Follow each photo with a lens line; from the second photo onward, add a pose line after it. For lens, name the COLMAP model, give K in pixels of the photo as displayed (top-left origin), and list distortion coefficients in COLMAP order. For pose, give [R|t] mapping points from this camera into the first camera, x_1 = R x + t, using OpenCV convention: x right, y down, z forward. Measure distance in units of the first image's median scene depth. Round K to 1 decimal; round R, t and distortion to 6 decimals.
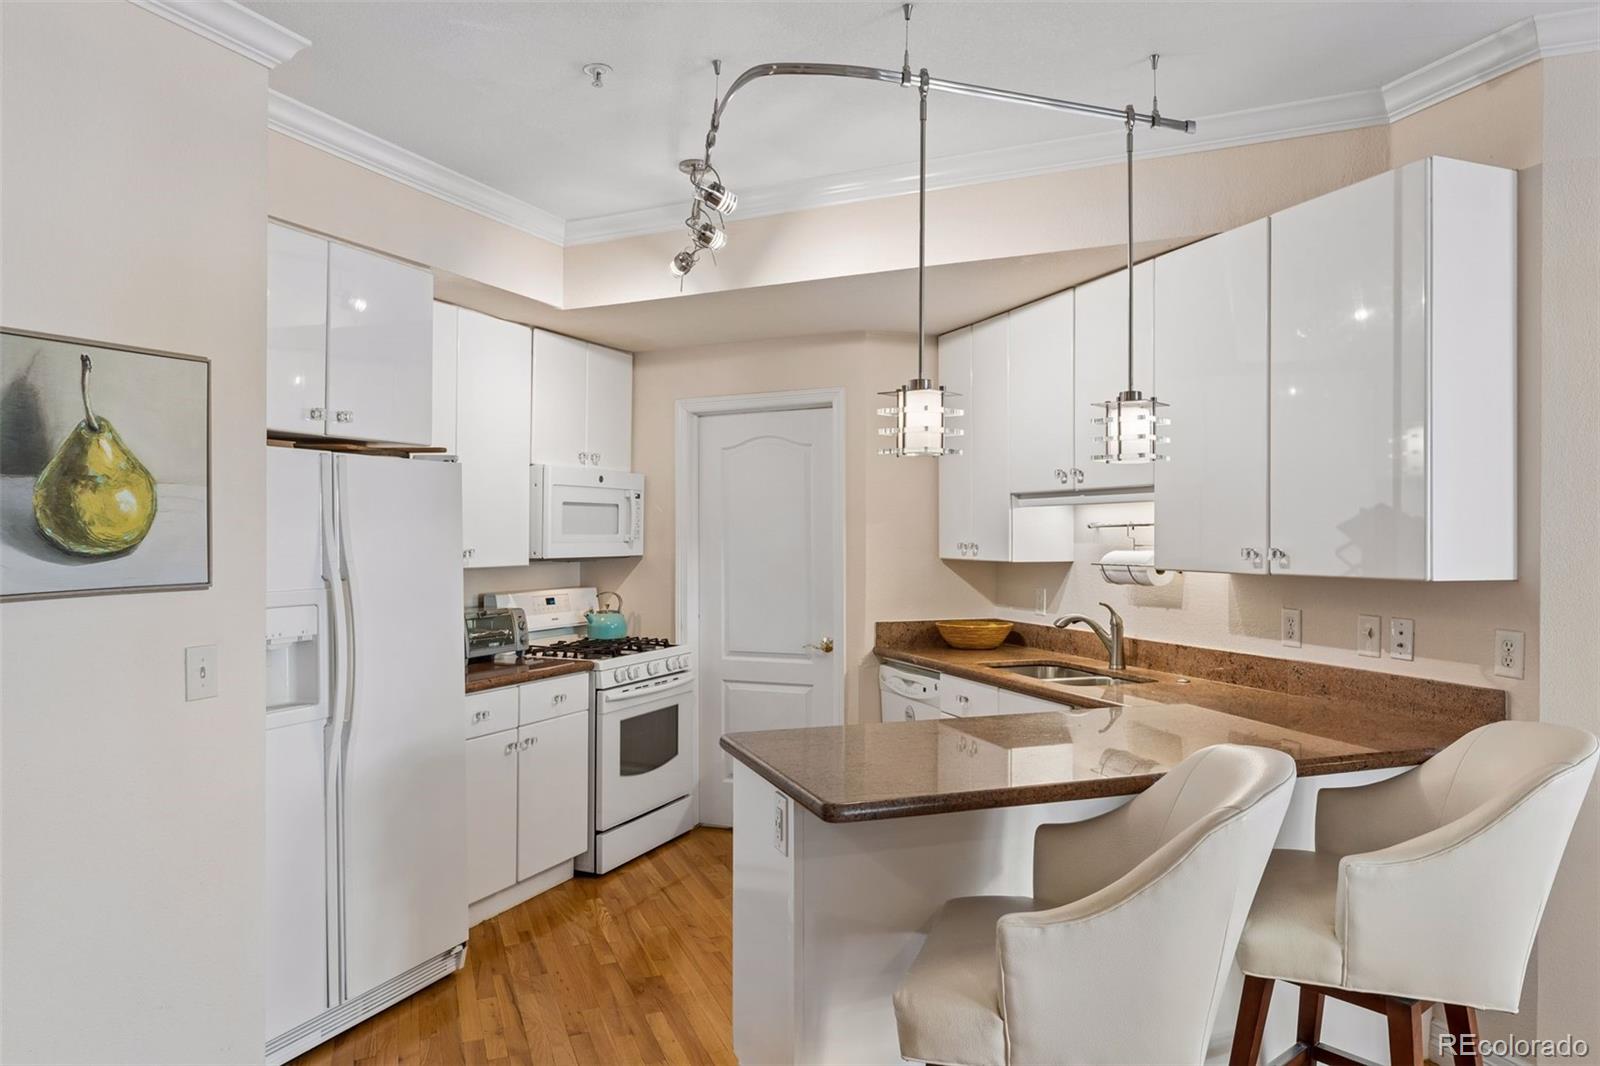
lens RADIAL K [[1064.5, 0, 801.7], [0, 1064.5, 521.8], [0, 0, 1]] dist [-0.000613, -0.000288]
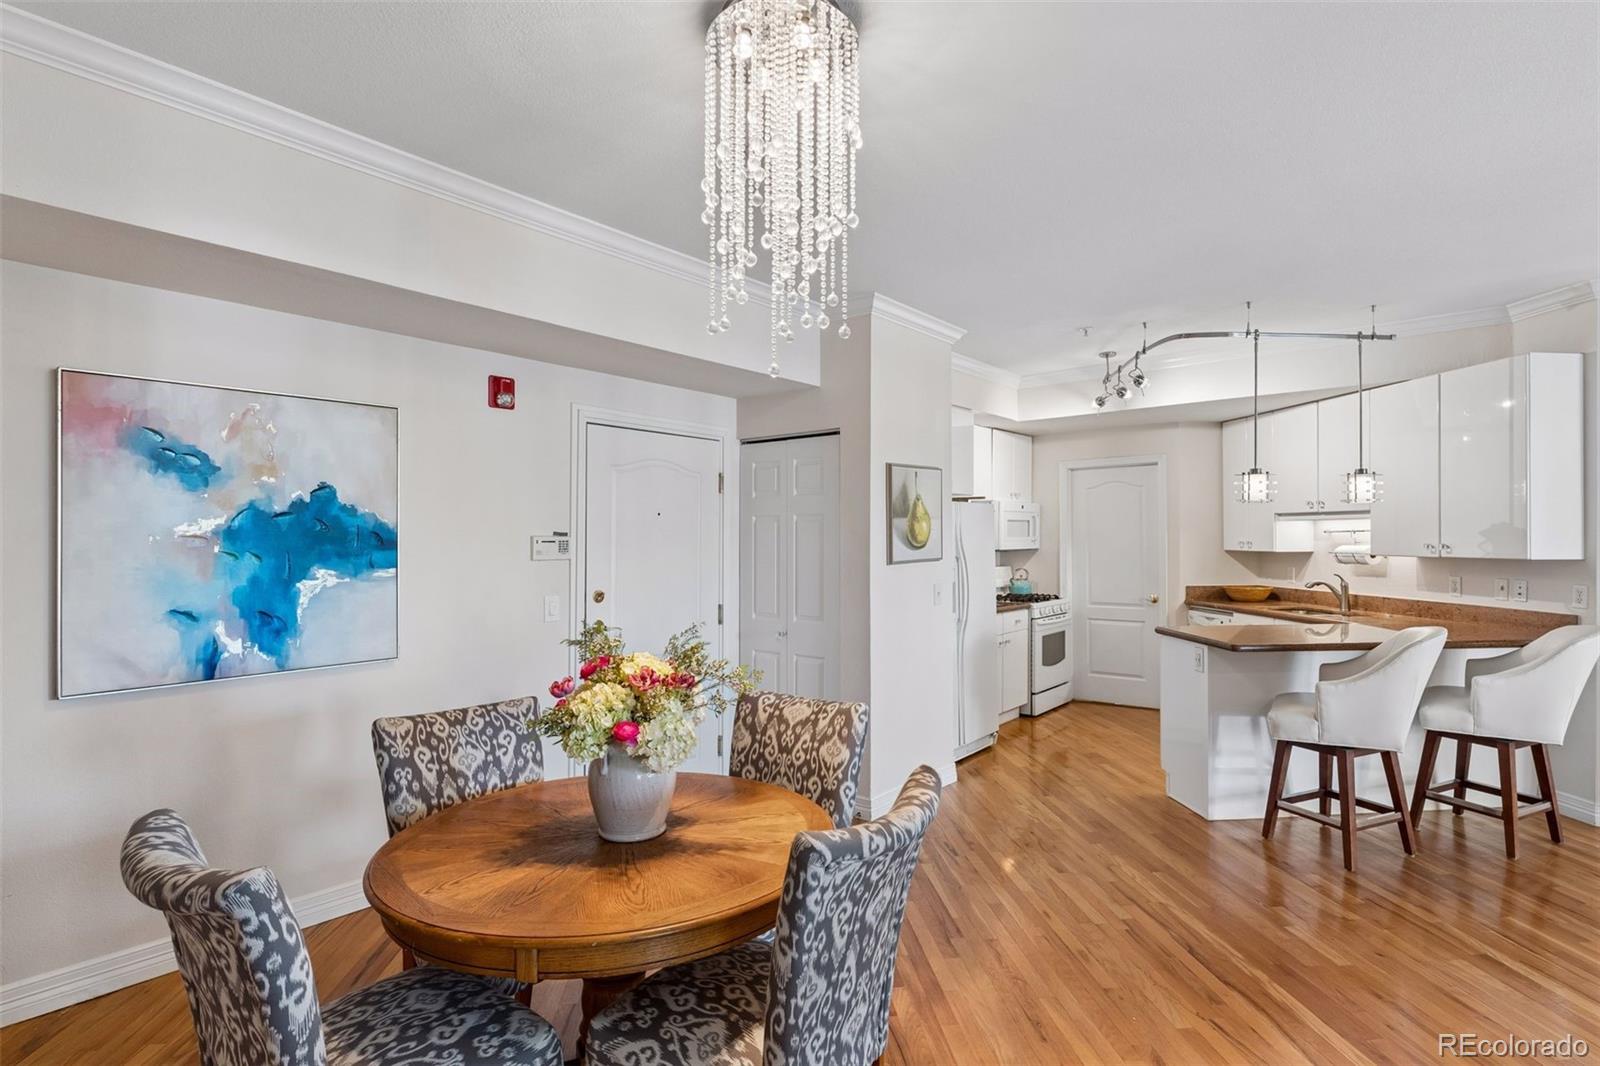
lens RADIAL K [[816.8, 0, 807.6], [0, 816.8, 527.3], [0, 0, 1]] dist [0.001975, 0.000184]
pose [[0.966435, -0.006529, -0.256830, -0.201268], [0.007340, 0.999971, 0.002200, -0.011753], [0.256808, -0.004012, 0.966454, -0.507040]]
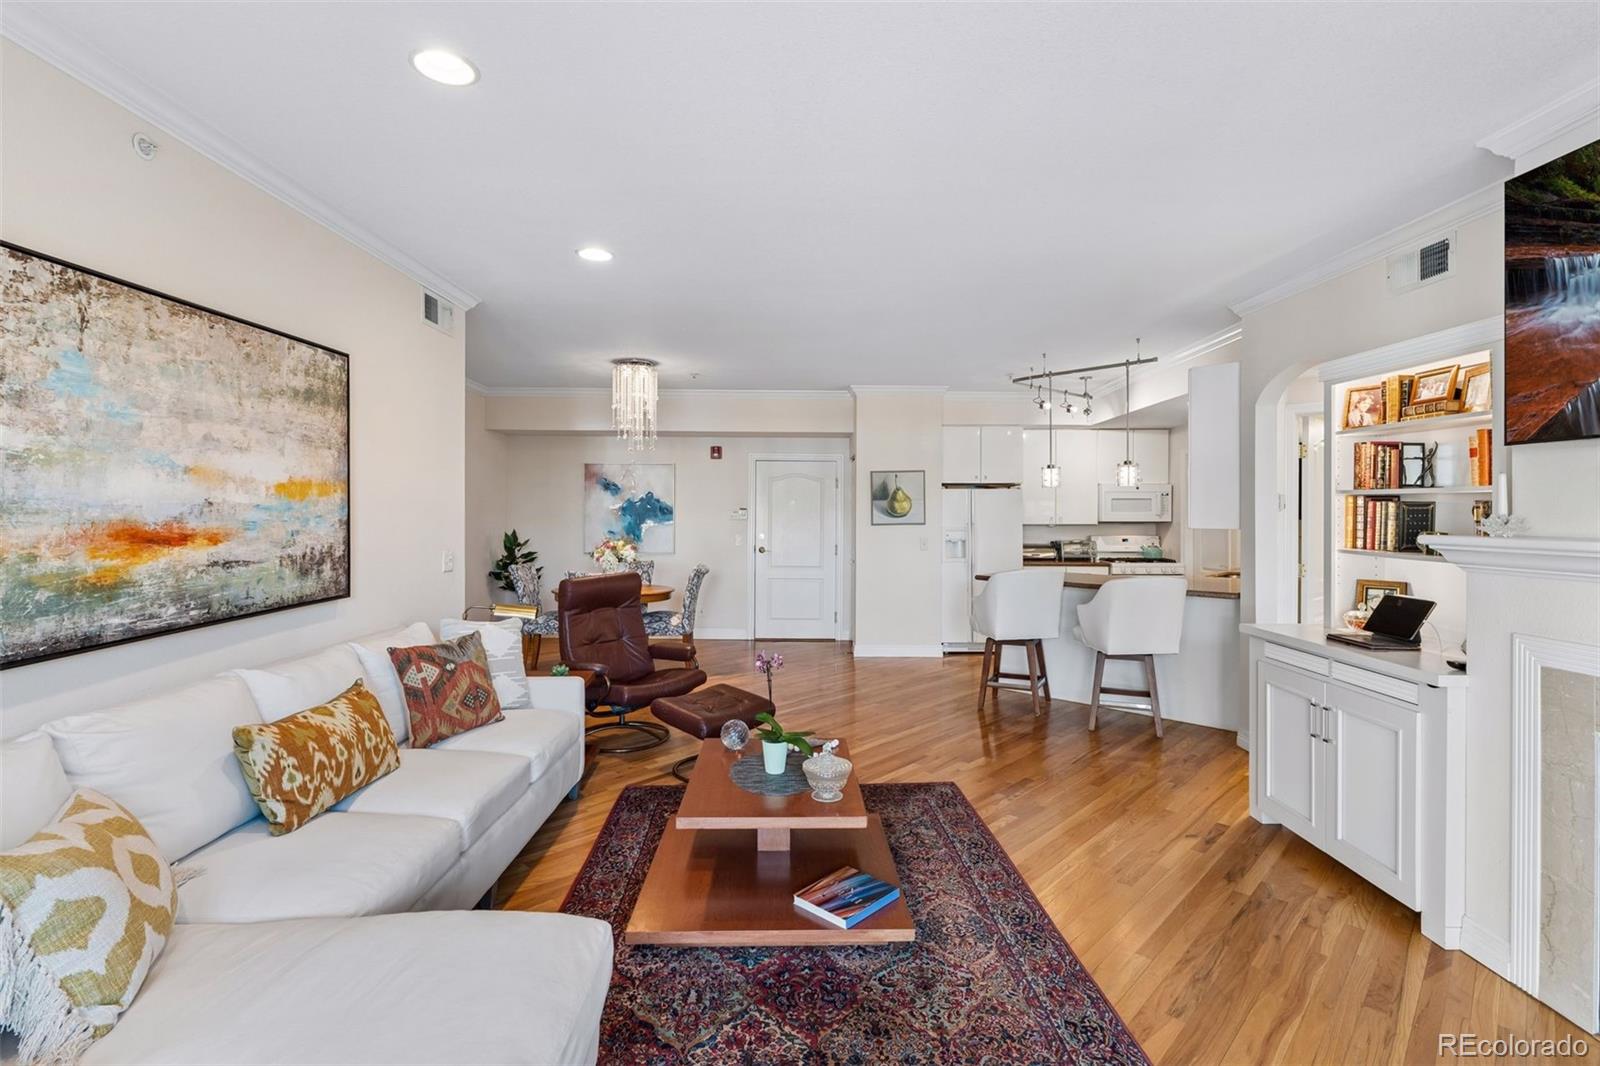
lens RADIAL K [[743.5, 0, 802.9], [0, 743.5, 516.5], [0, 0, 1]] dist [-0.000294, -0.000392]
pose [[0.414505, 0.003303, -0.910041, 1.072768], [0.010535, 0.999909, 0.008427, 0.000135], [0.909986, -0.013081, 0.414432, -0.375801]]
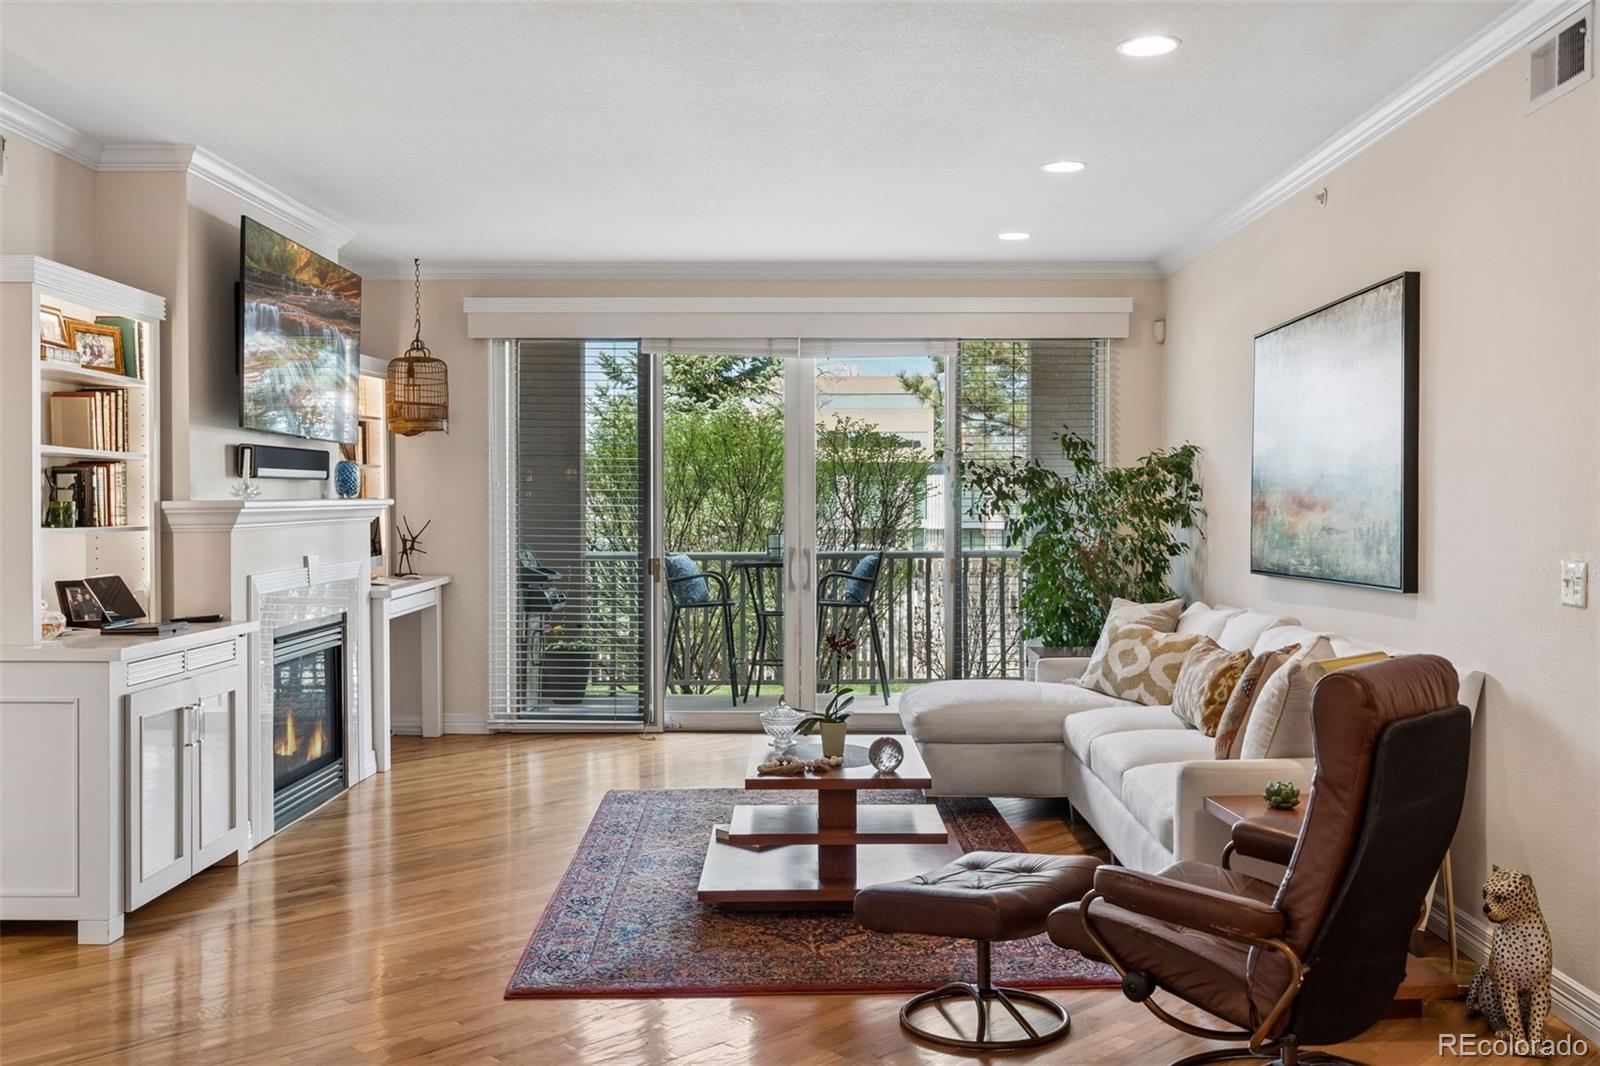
lens RADIAL K [[1437.2, 0, 800.0], [0, 1437.2, 533.0], [0, 0, 1]] dist [-0.002310, 0.001404]
pose [[-0.403350, -0.022419, 0.914771, -0.522815], [-0.012981, 0.999739, 0.018778, 0.021239], [-0.914954, -0.004301, -0.403536, 0.344259]]
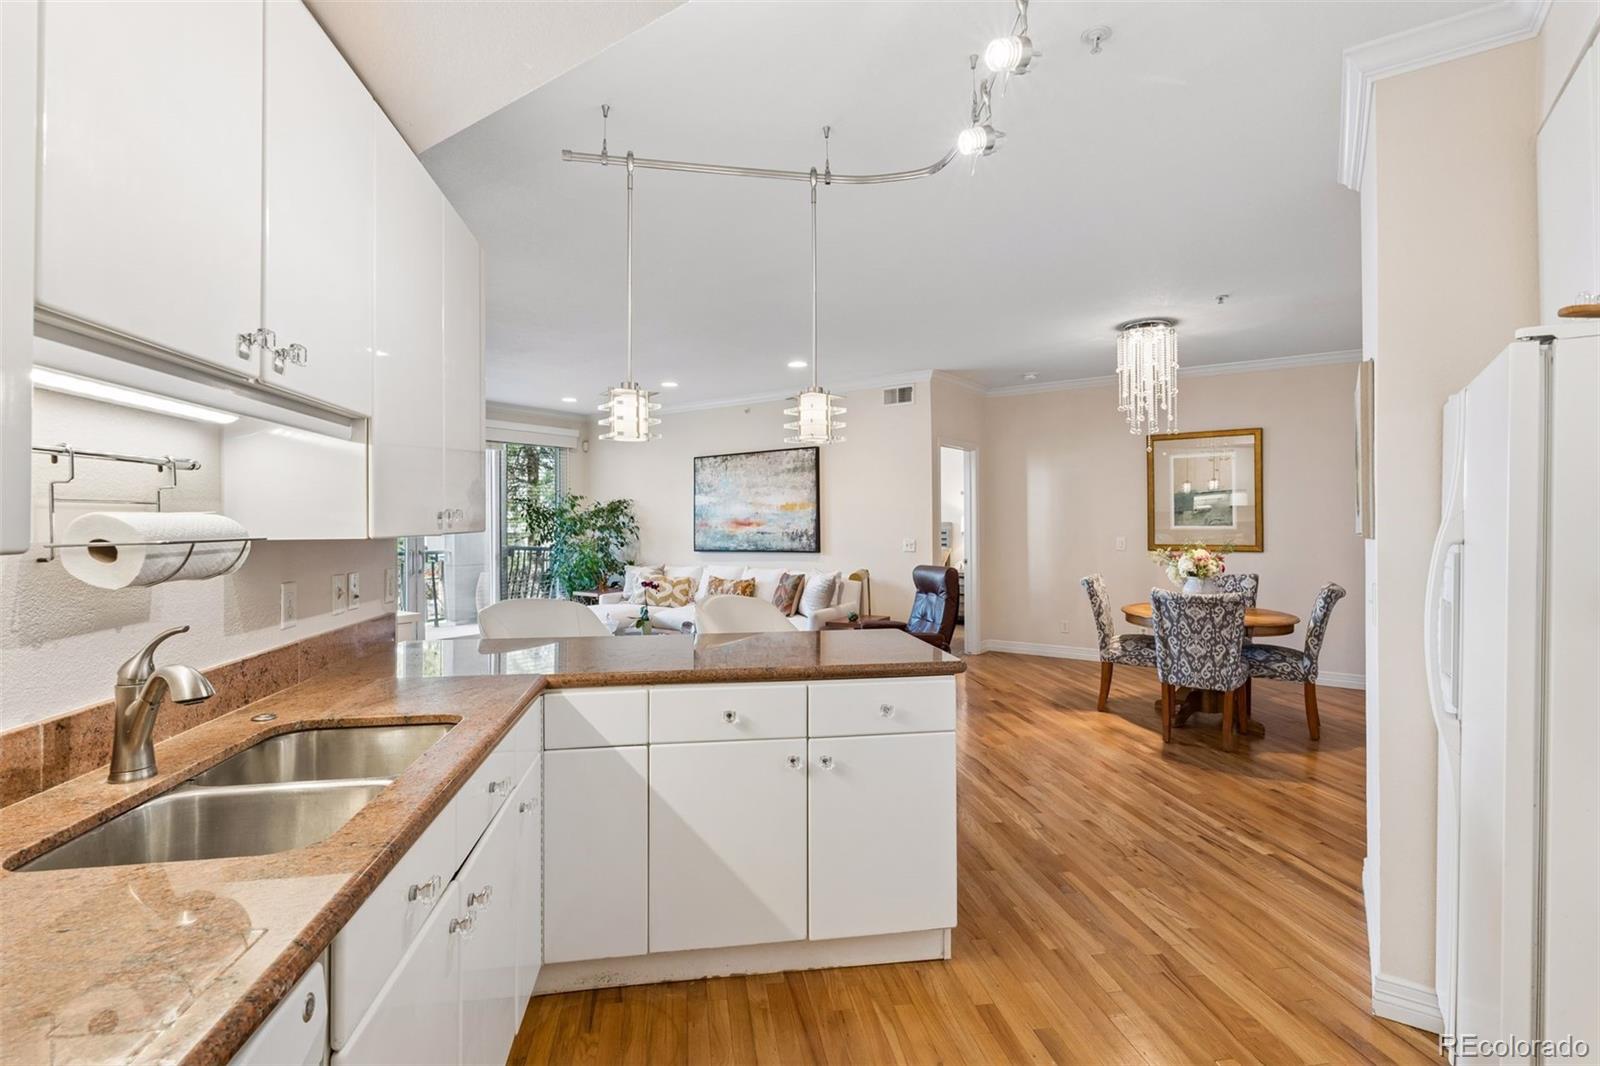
lens RADIAL K [[743.5, 0, 802.9], [0, 743.5, 516.5], [0, 0, 1]] dist [-0.000294, -0.000392]
pose [[-0.981053, 0.001484, 0.193734, -0.033981], [-0.002306, 0.999810, -0.019338, 0.030622], [-0.193726, -0.019419, -0.980863, 1.111435]]
